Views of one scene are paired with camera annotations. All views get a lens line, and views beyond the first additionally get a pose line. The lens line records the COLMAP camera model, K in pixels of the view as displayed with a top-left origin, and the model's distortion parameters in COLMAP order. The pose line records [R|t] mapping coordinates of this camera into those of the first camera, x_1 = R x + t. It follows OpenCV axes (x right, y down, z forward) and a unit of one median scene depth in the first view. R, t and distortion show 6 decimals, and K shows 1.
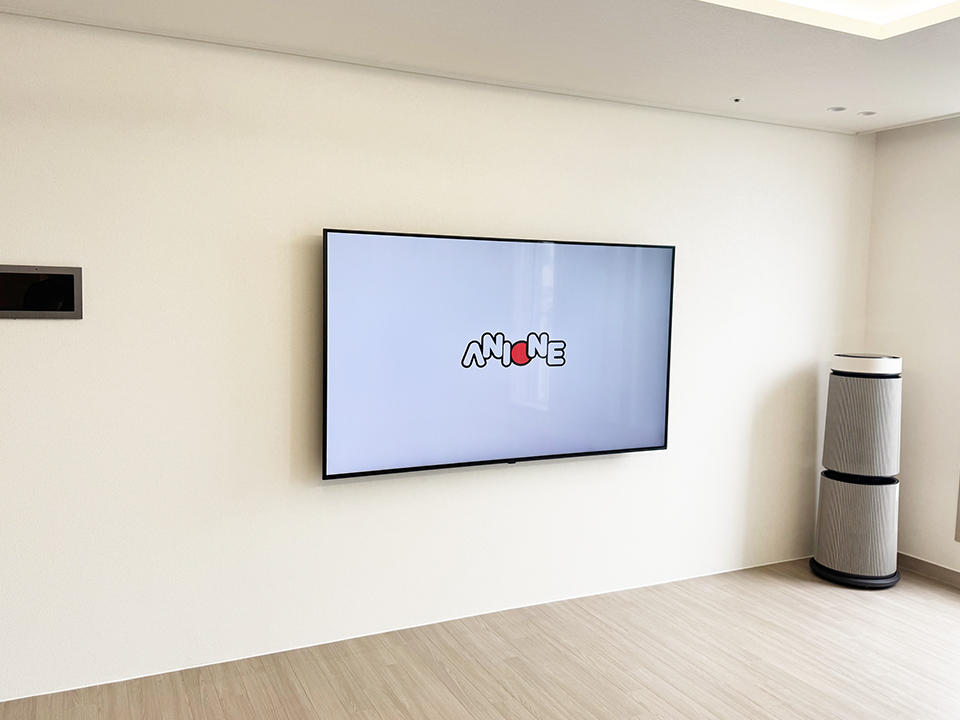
lens RADIAL K [[762.3, 0, 443.4], [0, 762.3, 342.7], [0, 0, 1]] dist [-0.000681, 0.003131]
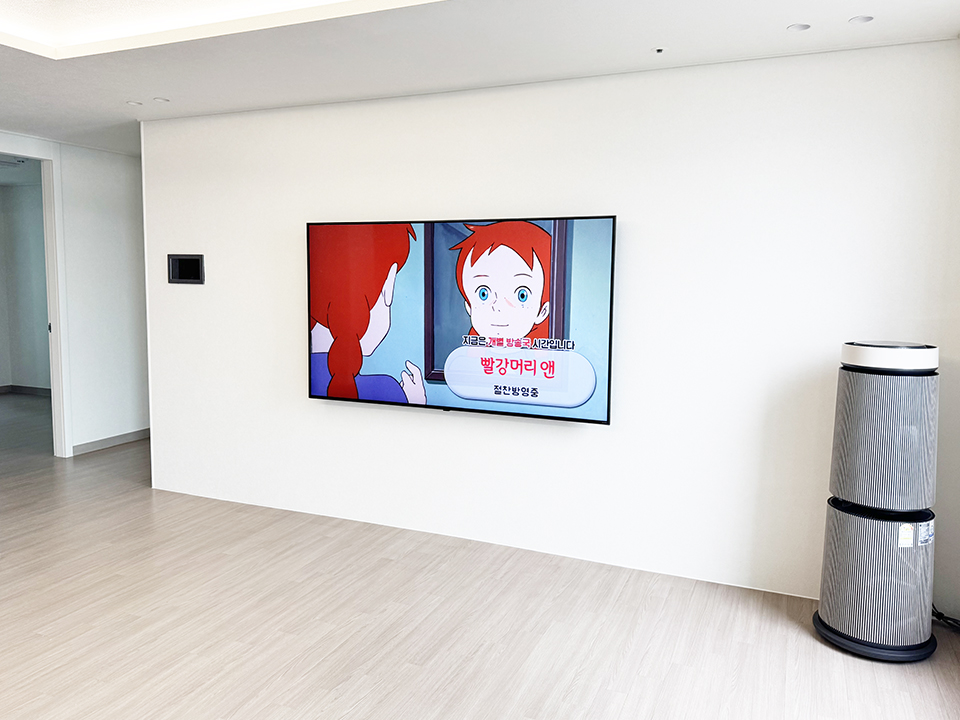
lens RADIAL K [[715.6, 0, 478.1], [0, 715.6, 334.2], [0, 0, 1]] dist [0.057796, -0.084966]
pose [[0.674869, 0.049735, -0.736260, 0.959538], [-0.048167, 0.998567, 0.023304, 0.012261], [0.736364, 0.019736, 0.676297, 0.285358]]
